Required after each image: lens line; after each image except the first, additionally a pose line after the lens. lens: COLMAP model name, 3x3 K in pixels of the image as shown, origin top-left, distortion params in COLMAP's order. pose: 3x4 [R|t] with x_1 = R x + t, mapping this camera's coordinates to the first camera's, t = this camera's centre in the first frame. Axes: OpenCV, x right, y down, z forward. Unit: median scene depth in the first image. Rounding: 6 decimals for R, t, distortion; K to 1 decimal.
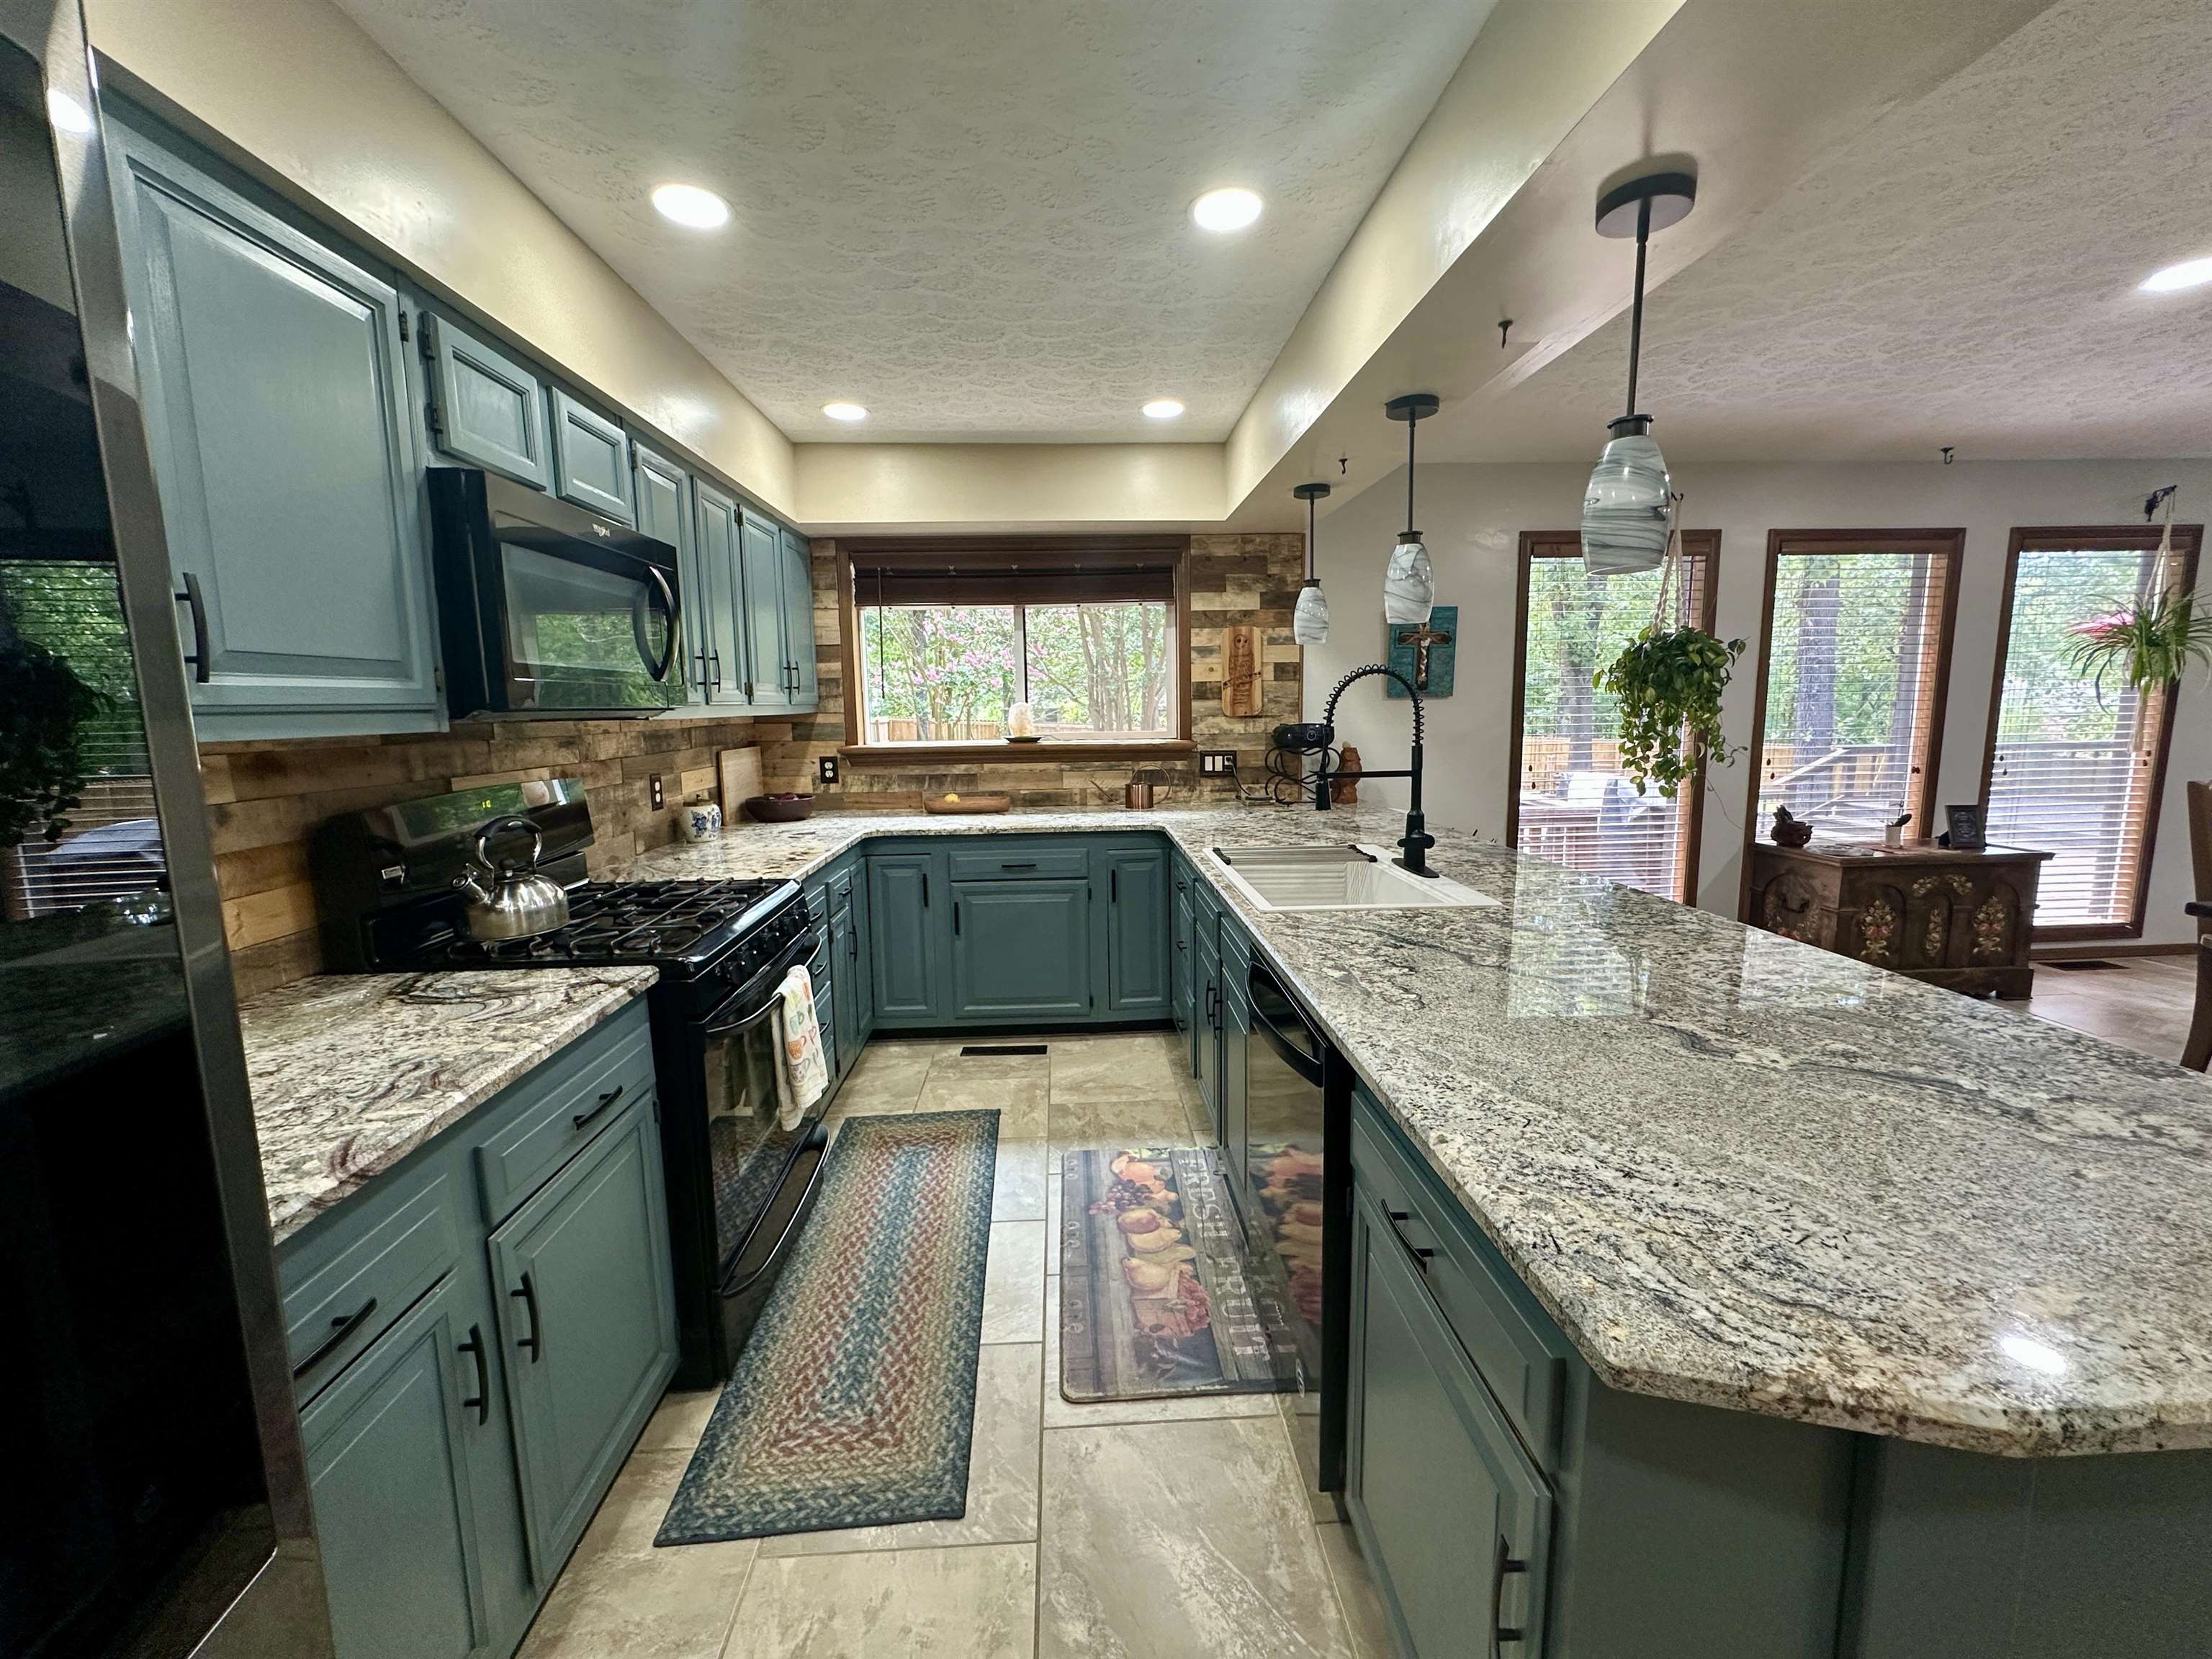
lens RADIAL K [[883.8, 0, 1096.8], [0, 883.8, 824.4], [0, 0, 1]] dist [-0.002185, 0.000653]
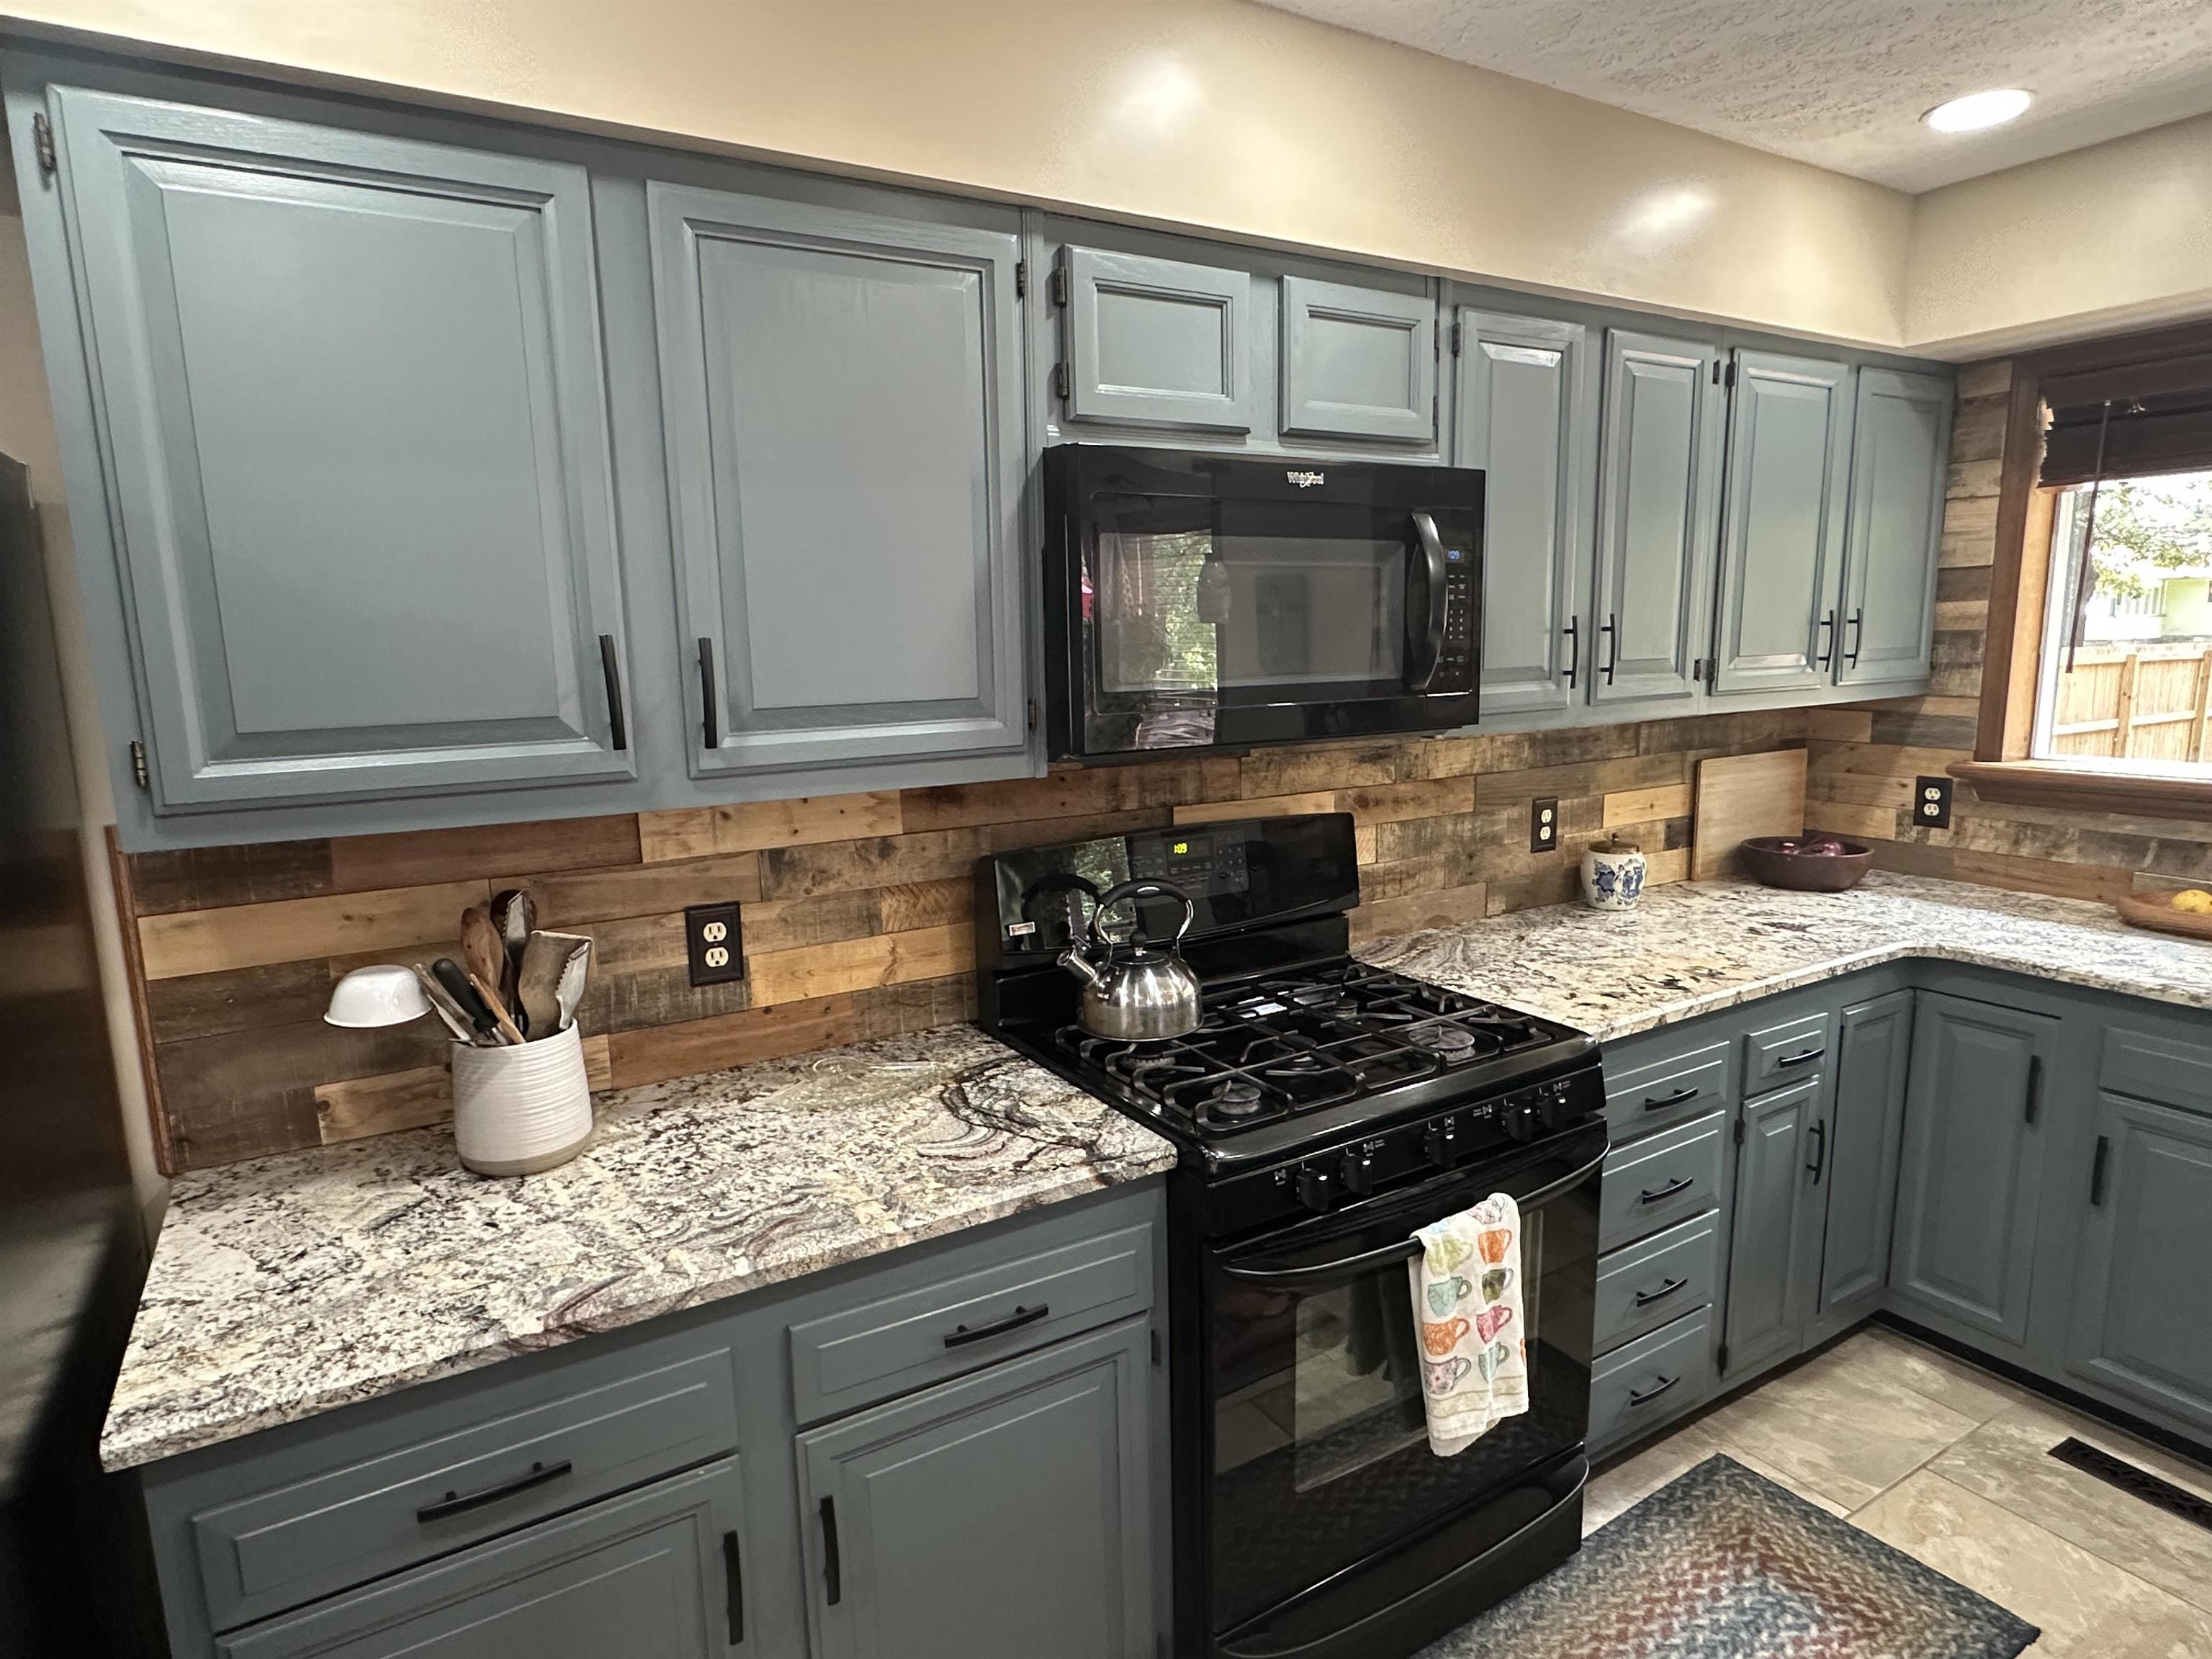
lens RADIAL K [[1242.3, 0, 1100.4], [0, 1242.3, 839.6], [0, 0, 1]] dist [-0.003831, 0.000593]
pose [[0.477873, 0.150240, -0.865486, 0.142342], [-0.104595, 0.987988, 0.113754, -0.094056], [0.872180, 0.036166, 0.487847, 0.253990]]
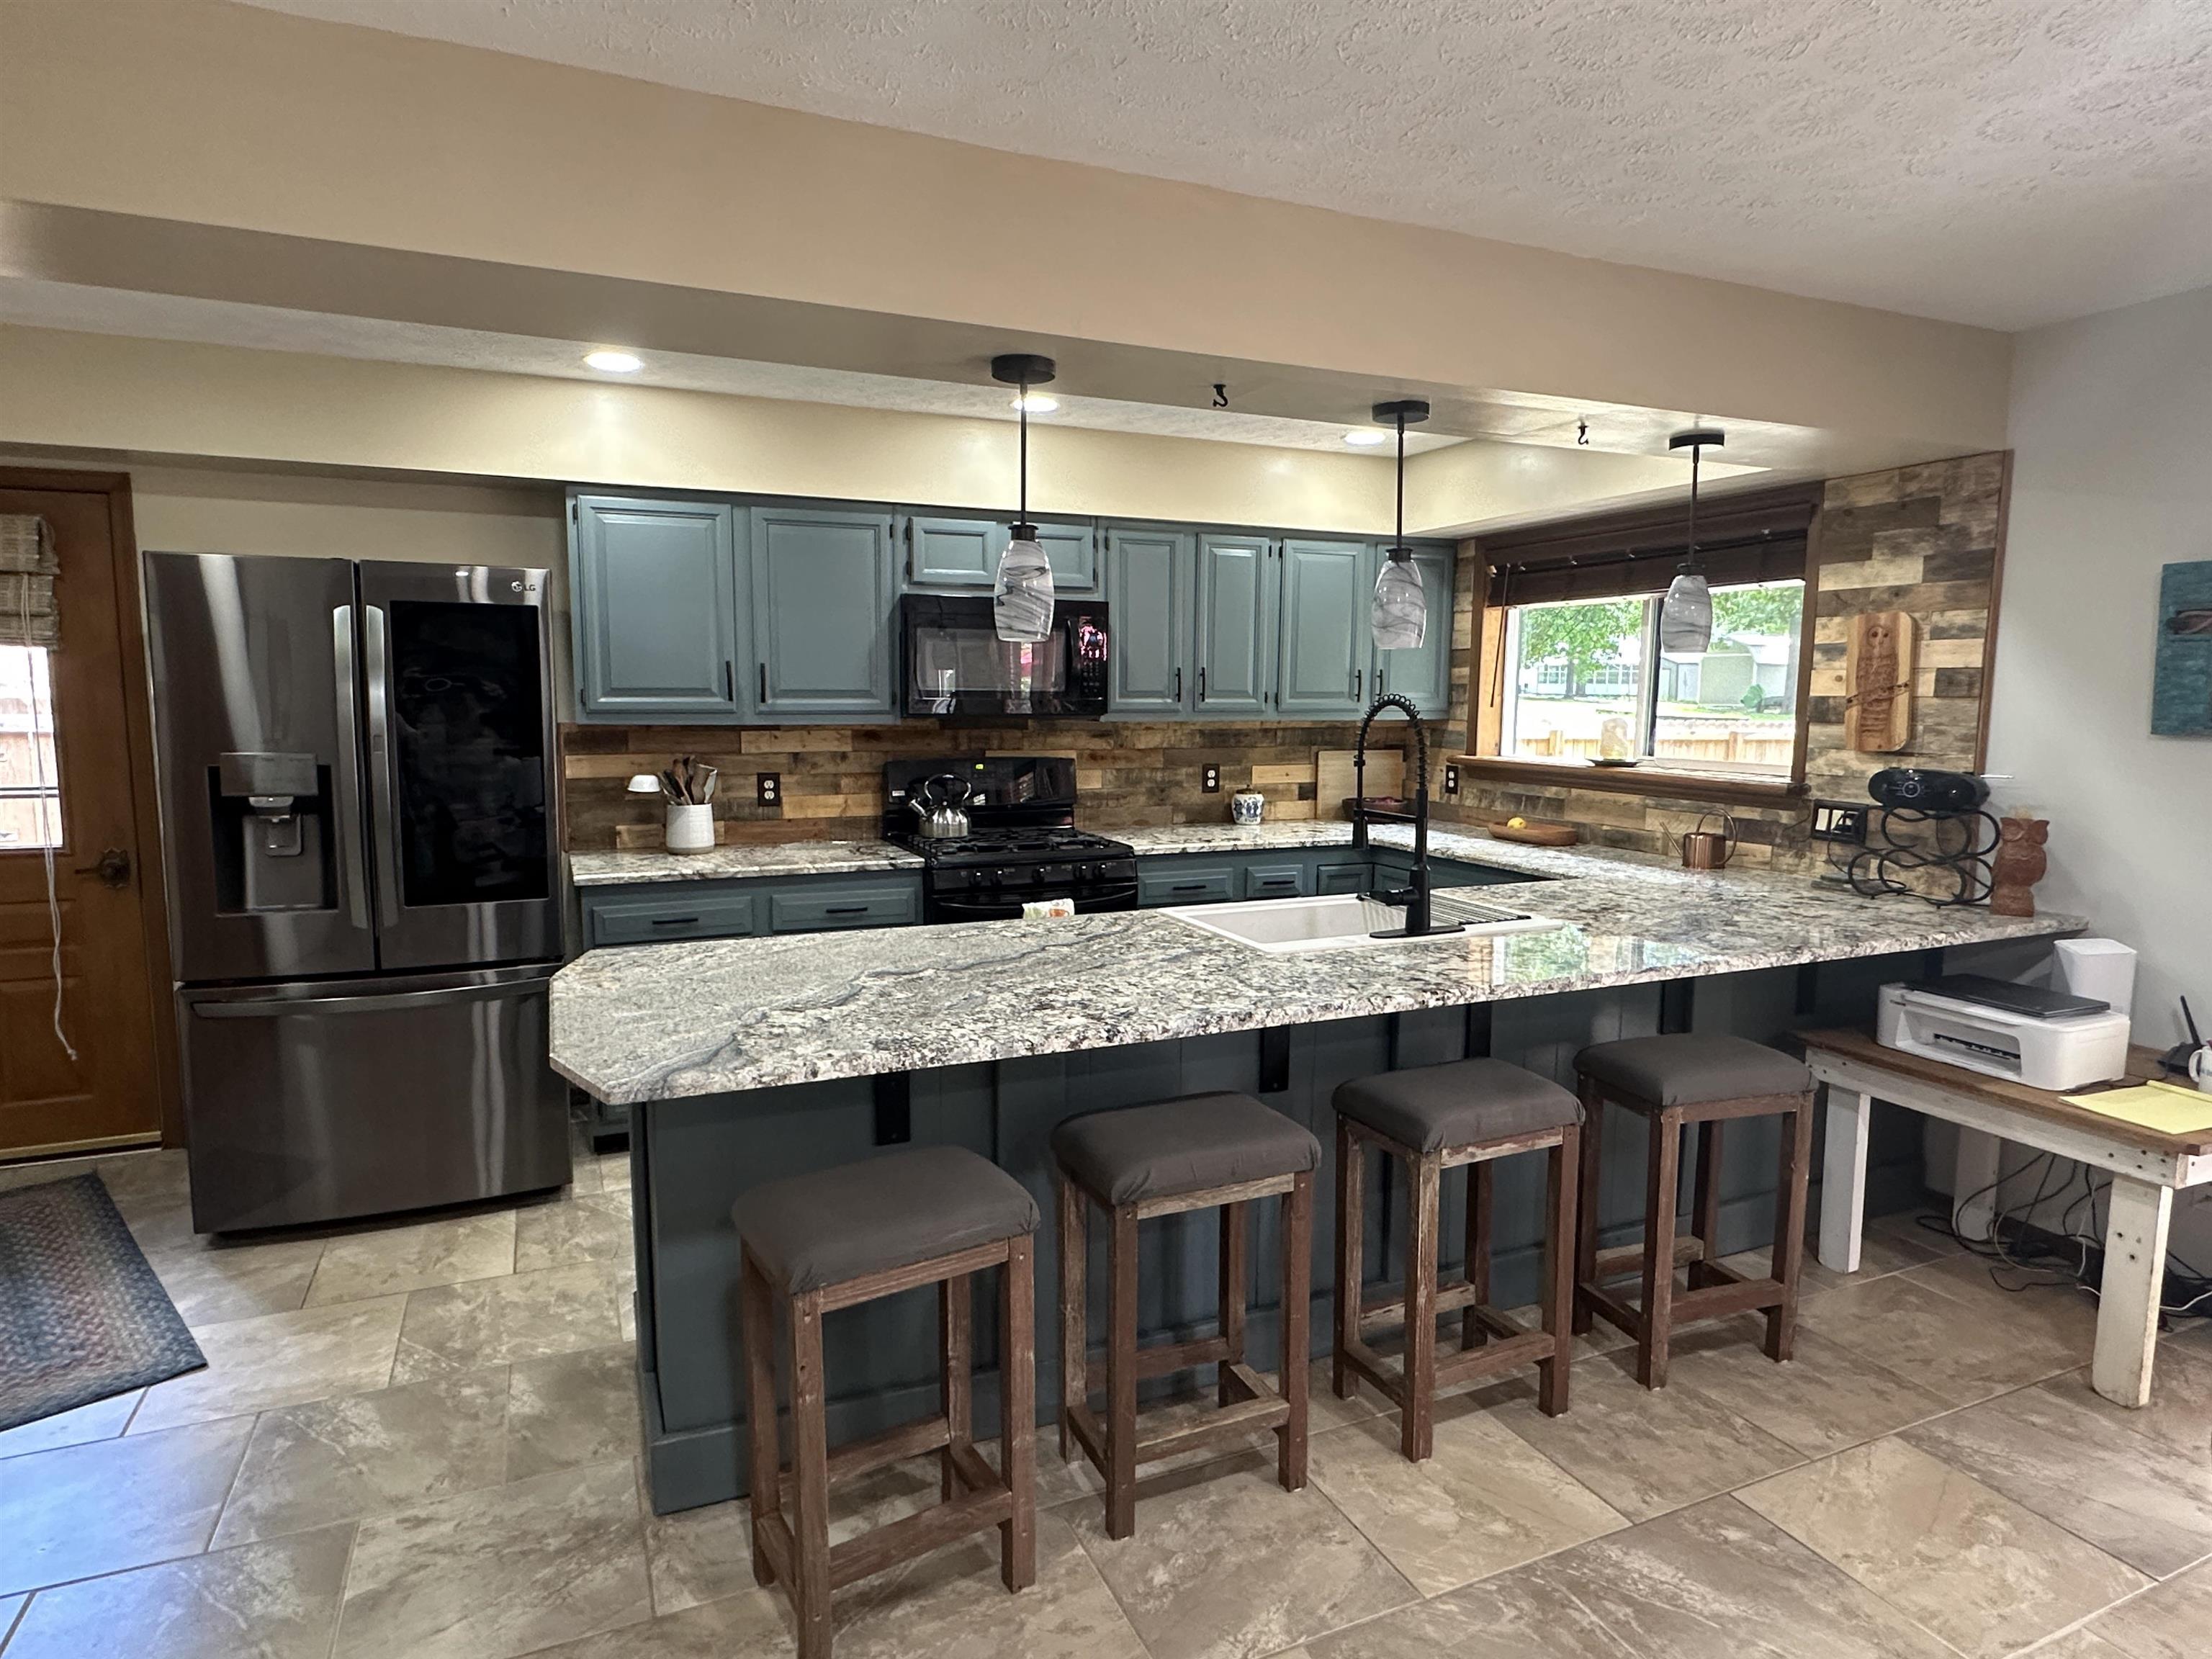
lens RADIAL K [[1242.3, 0, 1100.8], [0, 1242.3, 833.4], [0, 0, 1]] dist [-0.003831, 0.000593]
pose [[0.359628, 0.125405, -0.924630, 1.048138], [-0.139091, 0.987061, 0.079774, -0.076289], [0.922671, 0.099918, 0.372417, 0.207010]]
